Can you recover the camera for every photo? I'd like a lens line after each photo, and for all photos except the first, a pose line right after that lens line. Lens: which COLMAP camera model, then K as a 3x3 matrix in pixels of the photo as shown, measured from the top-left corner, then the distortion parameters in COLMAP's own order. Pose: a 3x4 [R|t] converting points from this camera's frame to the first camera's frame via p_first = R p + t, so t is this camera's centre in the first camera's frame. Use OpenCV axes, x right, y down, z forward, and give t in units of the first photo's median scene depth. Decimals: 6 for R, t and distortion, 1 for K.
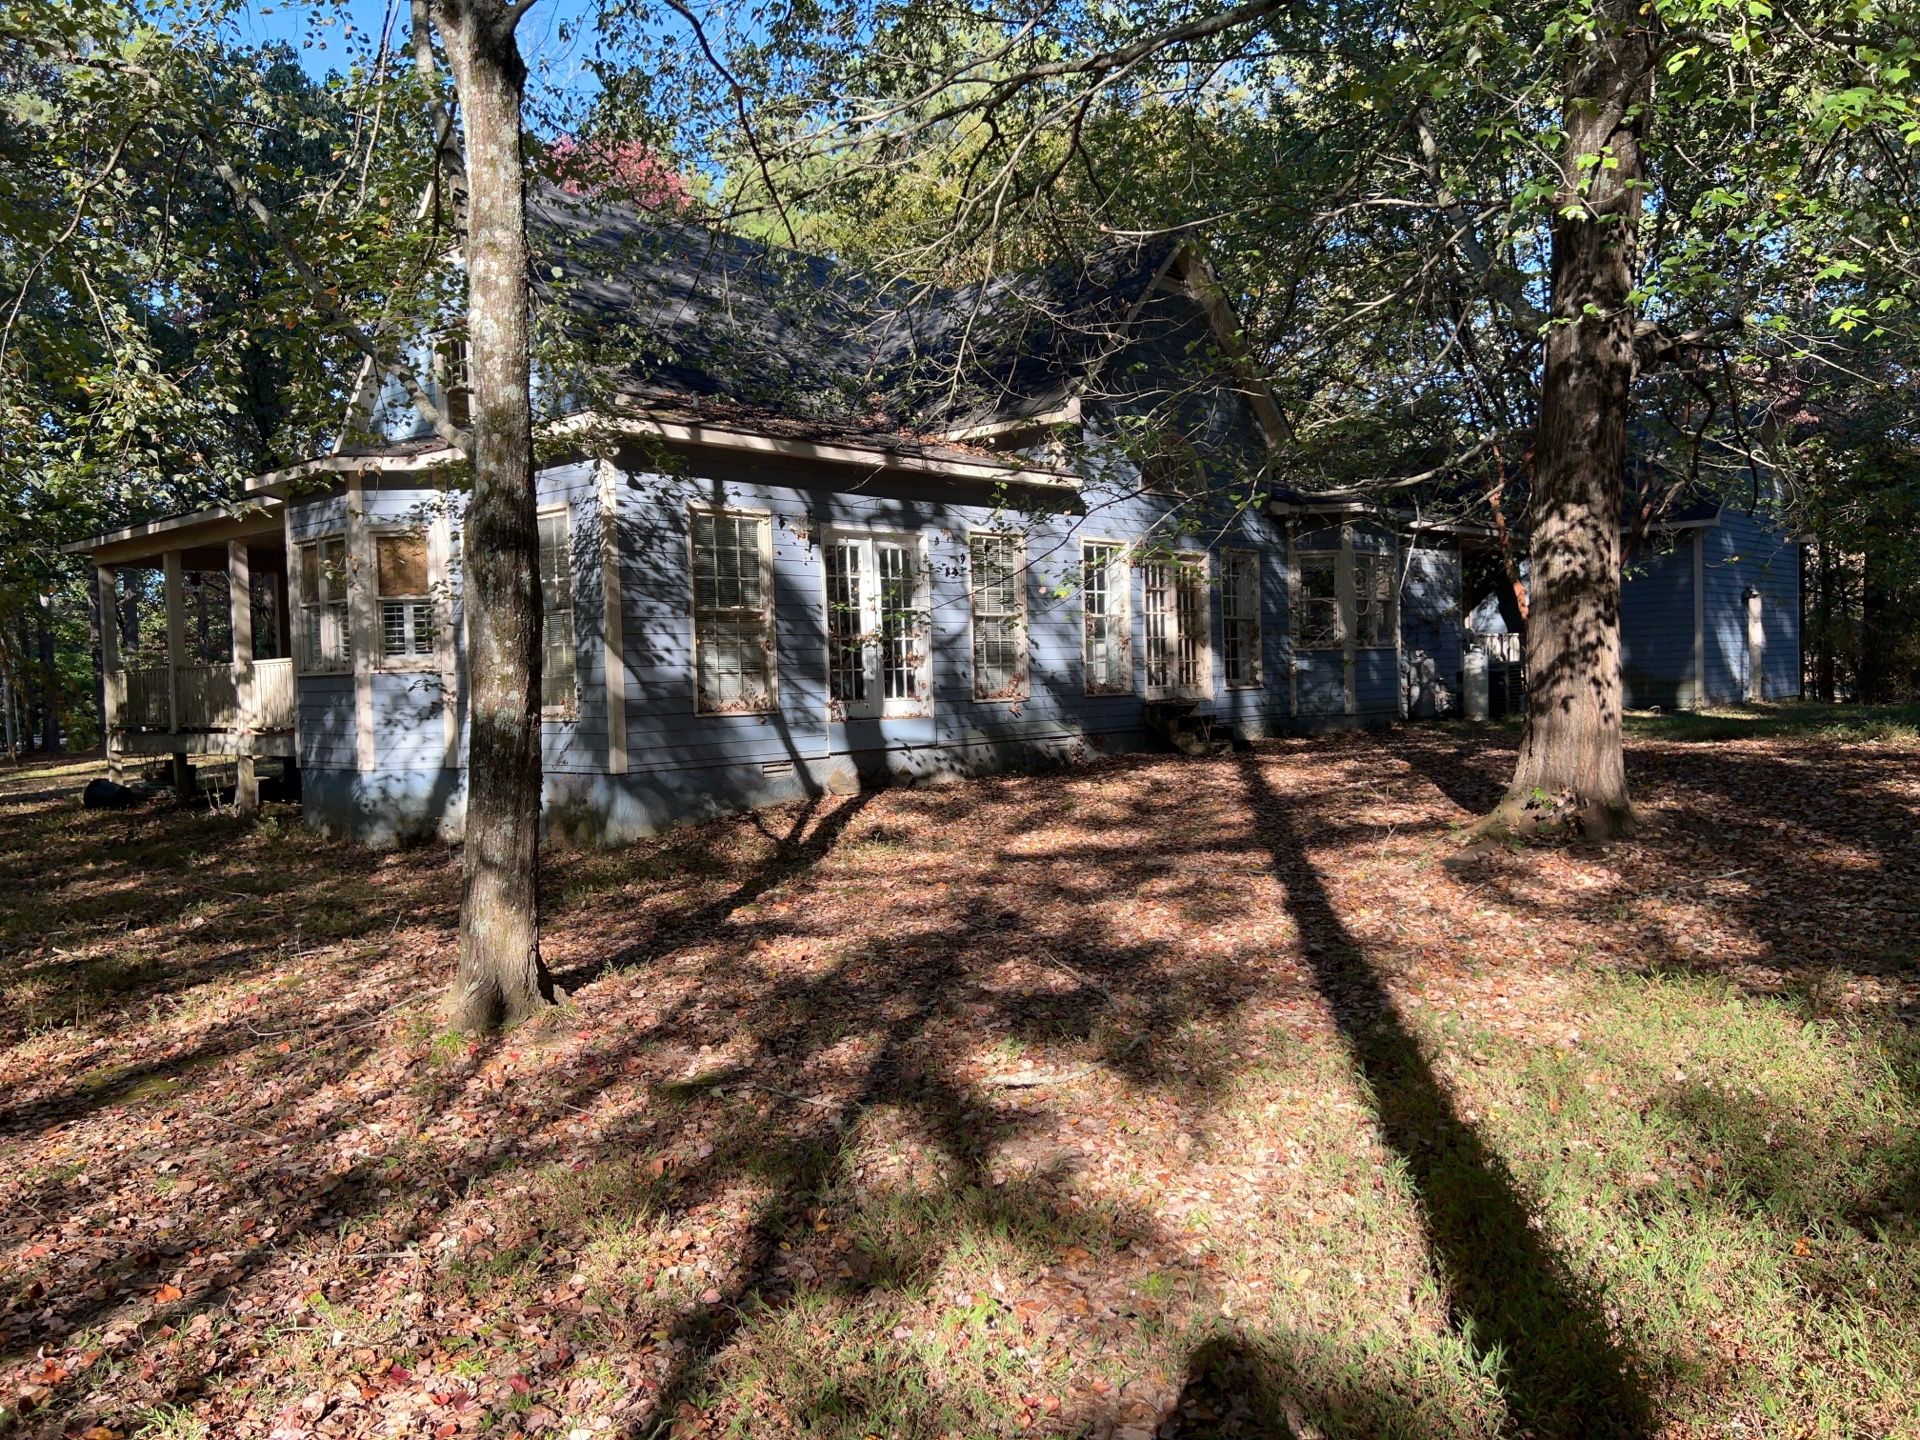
lens RADIAL K [[1452.5, 0, 960.0], [0, 1452.5, 720.0], [0, 0, 1]] dist [0.008157, 0.000575]
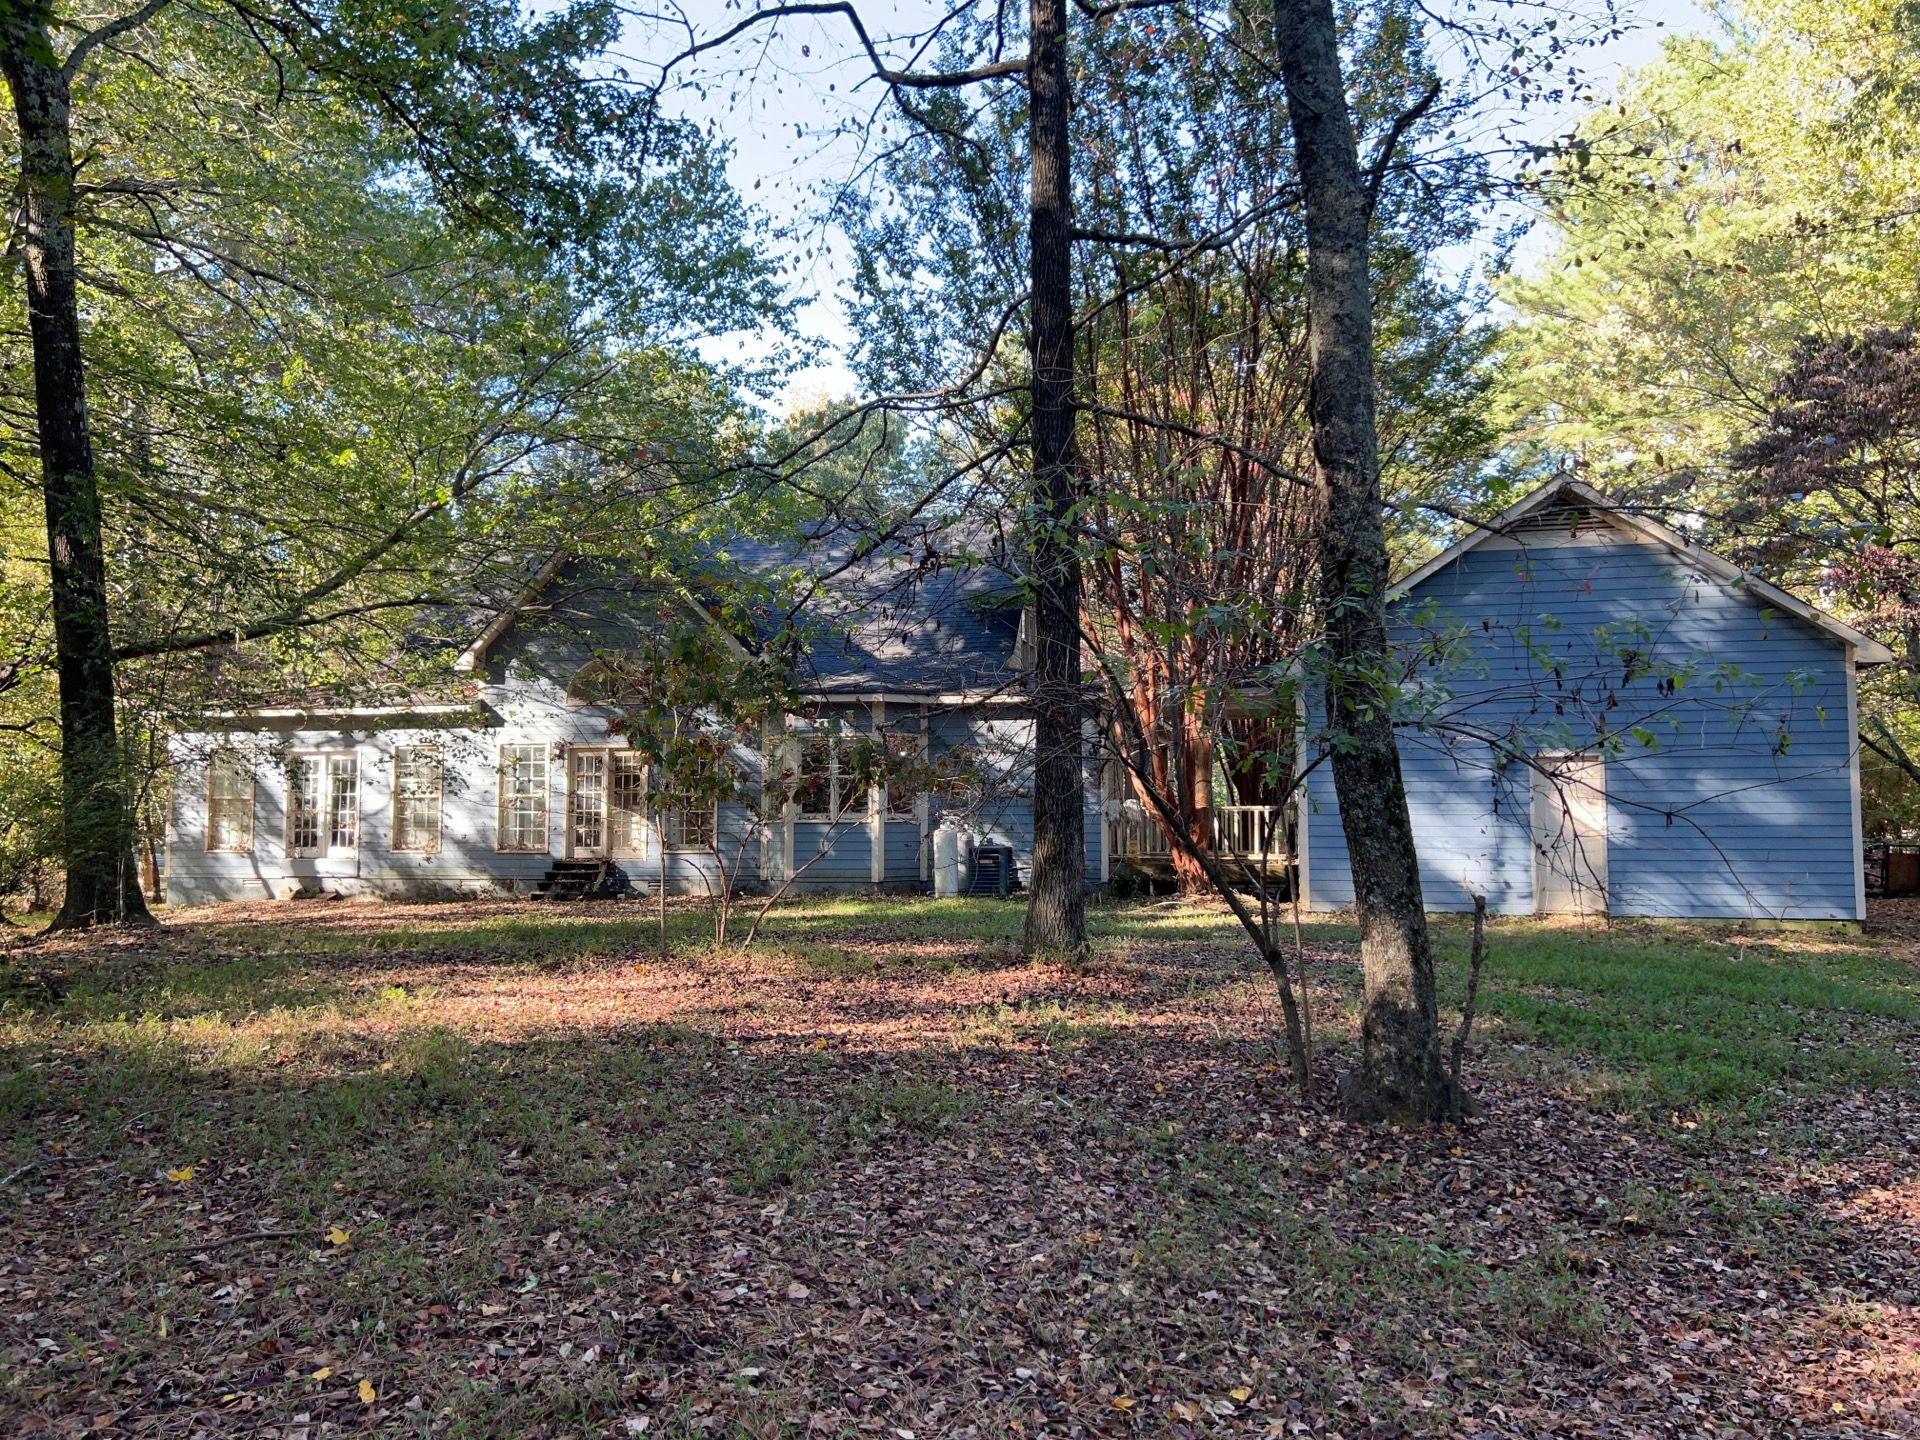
lens RADIAL K [[1452.5, 0, 960.0], [0, 1452.5, 720.0], [0, 0, 1]] dist [0.008157, 0.000575]
pose [[0.445561, -0.025112, -0.894900, 1.791916], [-0.042832, 0.997864, -0.049327, -0.110840], [0.894227, 0.060308, 0.443533, 0.883493]]
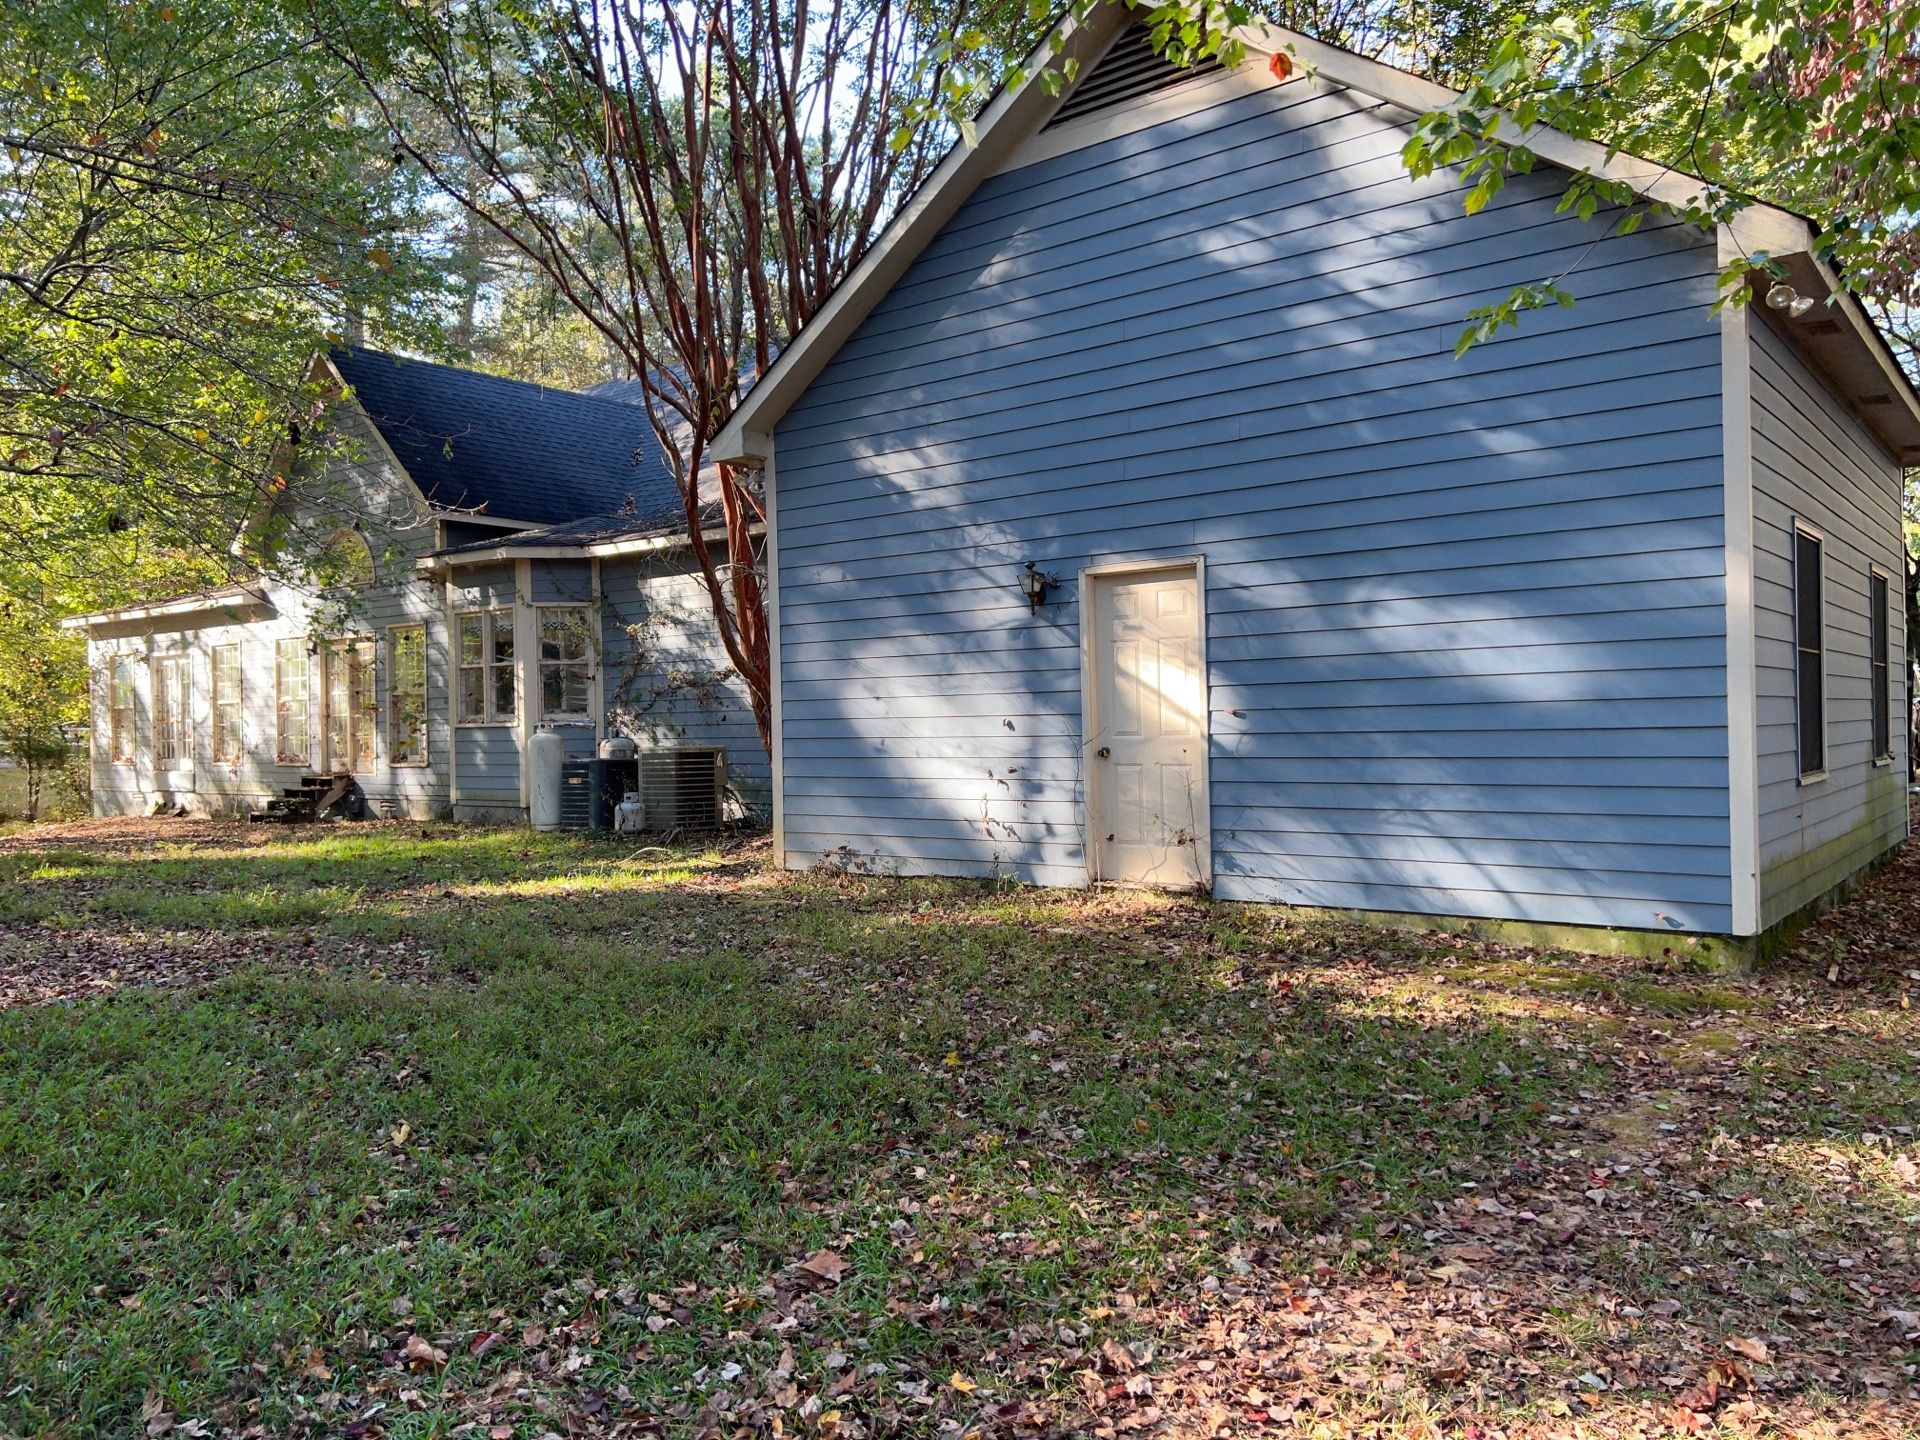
lens RADIAL K [[1452.5, 0, 960.0], [0, 1452.5, 720.0], [0, 0, 1]] dist [0.008157, 0.000575]
pose [[0.034410, 0.031161, -0.998922, 1.525816], [-0.015877, 0.999405, 0.030629, -0.117564], [0.999282, 0.014806, 0.034884, 1.762414]]
